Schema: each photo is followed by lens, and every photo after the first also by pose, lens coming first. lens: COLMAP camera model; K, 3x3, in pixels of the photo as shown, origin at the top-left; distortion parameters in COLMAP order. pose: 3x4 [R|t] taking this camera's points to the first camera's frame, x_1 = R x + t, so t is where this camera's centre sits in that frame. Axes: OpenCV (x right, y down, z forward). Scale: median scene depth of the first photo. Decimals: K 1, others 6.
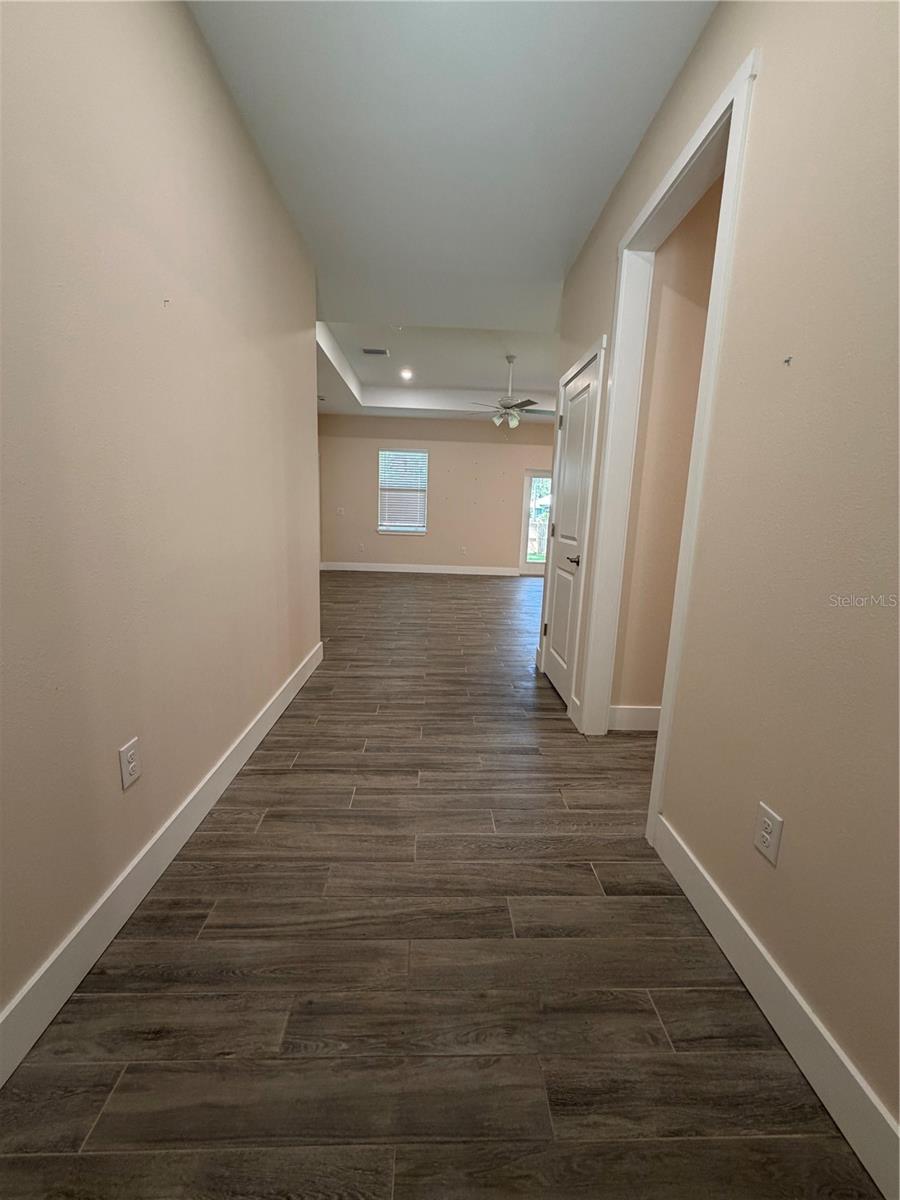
lens RADIAL K [[477.9, 0, 449.9], [0, 477.9, 597.2], [0, 0, 1]] dist [-0.001118, 0.000629]
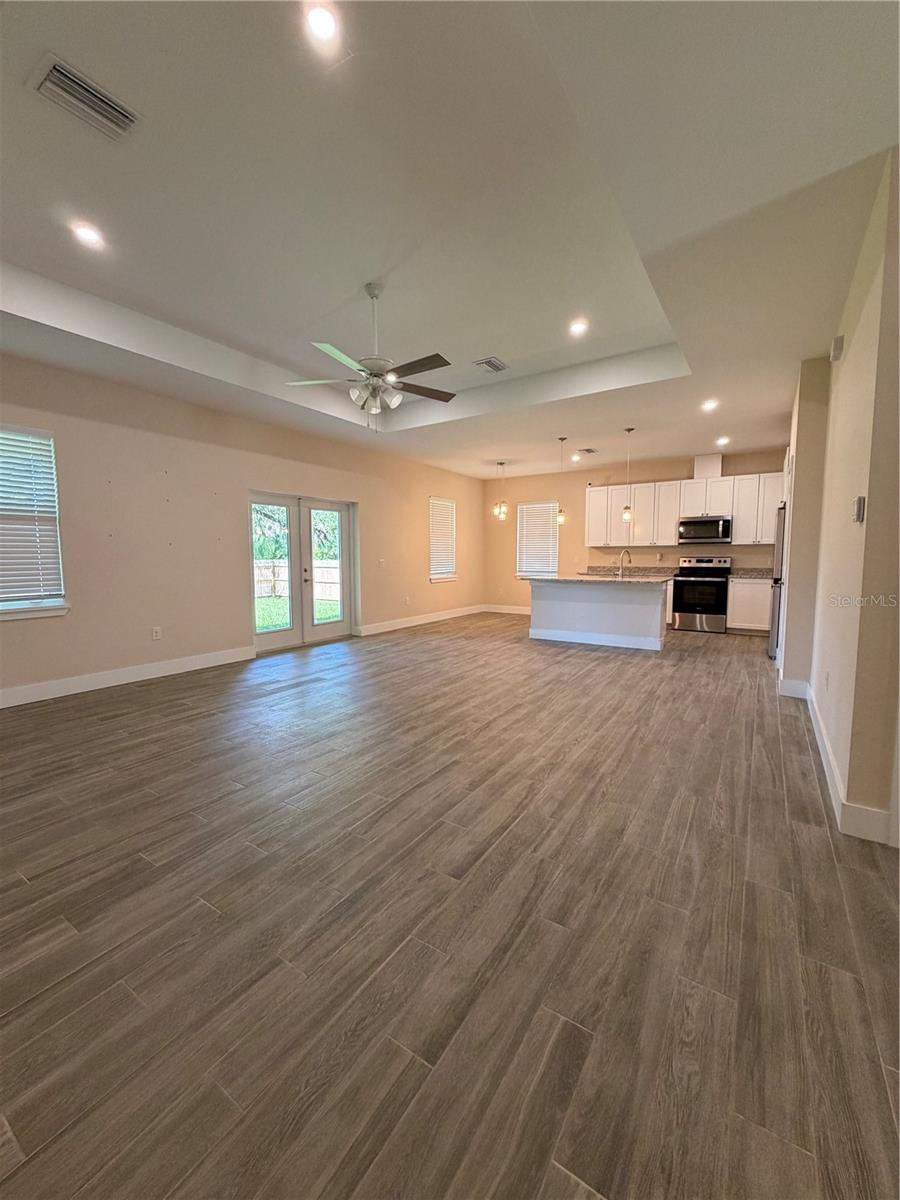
lens RADIAL K [[477.9, 0, 449.9], [0, 477.9, 597.2], [0, 0, 1]] dist [-0.001118, 0.000629]
pose [[0.577959, -0.109907, 0.808631, -0.306429], [0.169071, 0.985517, 0.013107, -0.130873], [-0.798360, 0.129141, 0.588171, 0.625417]]
